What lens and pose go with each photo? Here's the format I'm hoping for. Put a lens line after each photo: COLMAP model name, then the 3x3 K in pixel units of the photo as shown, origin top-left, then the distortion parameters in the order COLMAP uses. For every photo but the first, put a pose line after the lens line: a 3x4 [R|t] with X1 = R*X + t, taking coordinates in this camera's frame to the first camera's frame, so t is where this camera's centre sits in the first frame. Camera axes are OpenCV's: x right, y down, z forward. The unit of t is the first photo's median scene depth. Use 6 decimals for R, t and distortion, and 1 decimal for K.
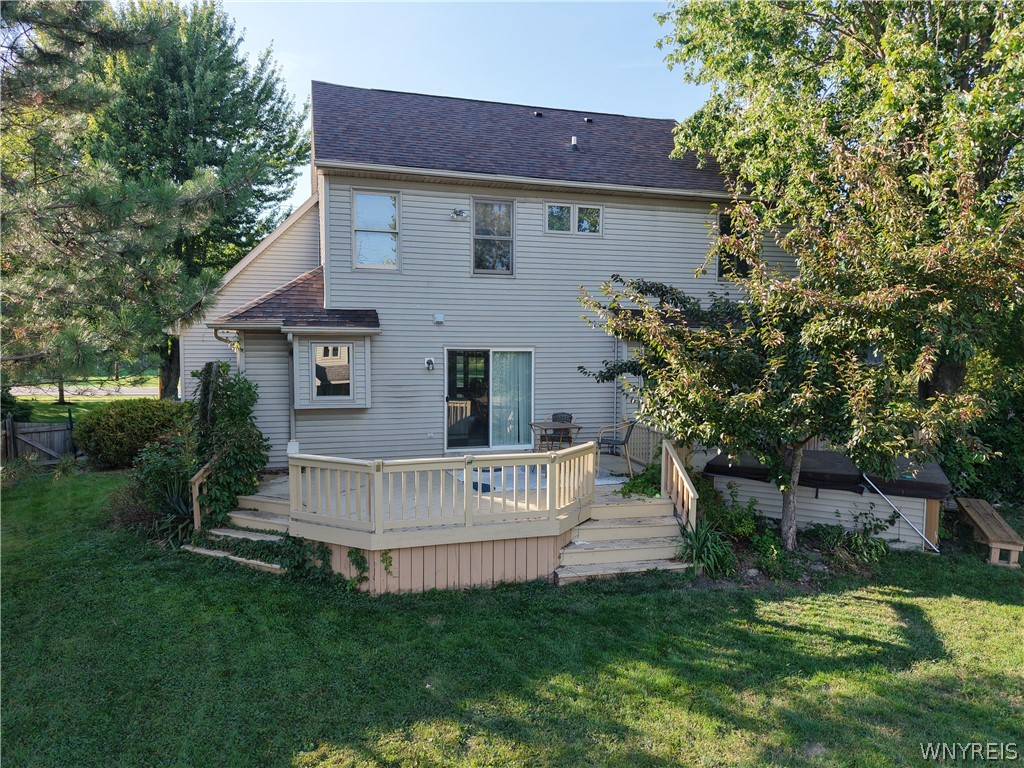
lens RADIAL K [[681.9, 0, 508.7], [0, 681.9, 379.9], [0, 0, 1]] dist [0.051602, -0.053056]
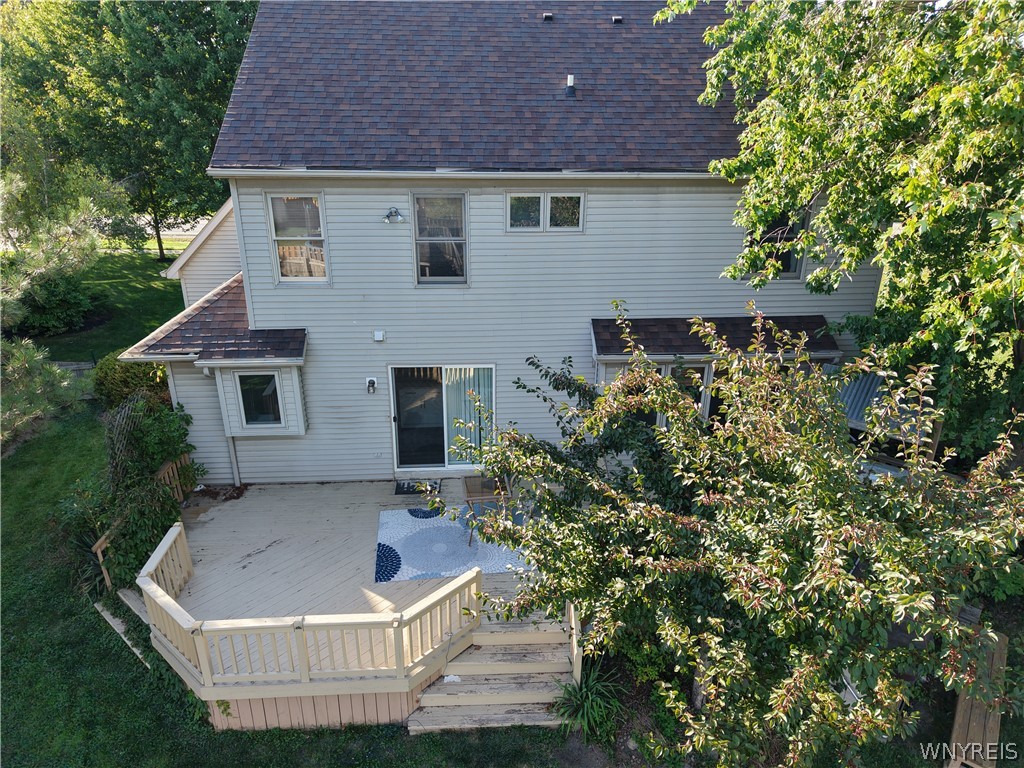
lens RADIAL K [[681.9, 0, 508.7], [0, 681.9, 379.9], [0, 0, 1]] dist [0.051602, -0.053056]
pose [[0.973667, 0.083703, -0.212055, 0.345714], [-0.011036, 0.946375, 0.322881, -0.443695], [0.227709, -0.312038, 0.922378, 0.291283]]
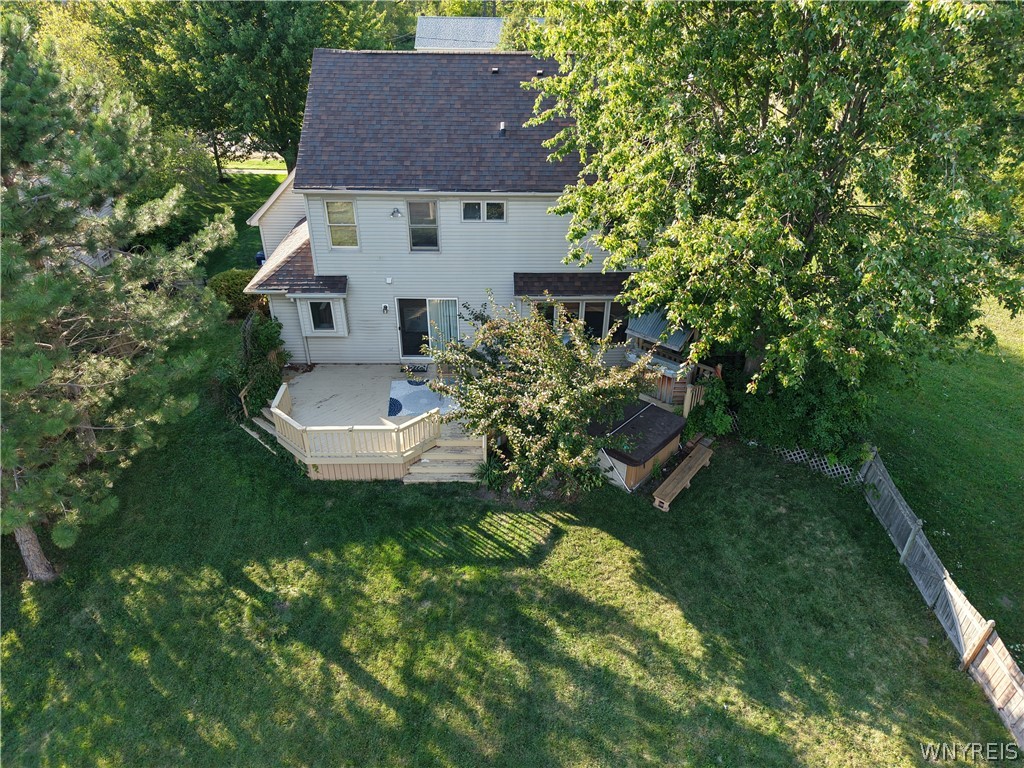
lens RADIAL K [[681.9, 0, 508.7], [0, 681.9, 379.9], [0, 0, 1]] dist [0.051602, -0.053056]
pose [[0.962744, 0.139988, -0.231362, 0.732049], [-0.013306, 0.879064, 0.476518, -0.852806], [0.270088, -0.455686, 0.848176, -0.422933]]
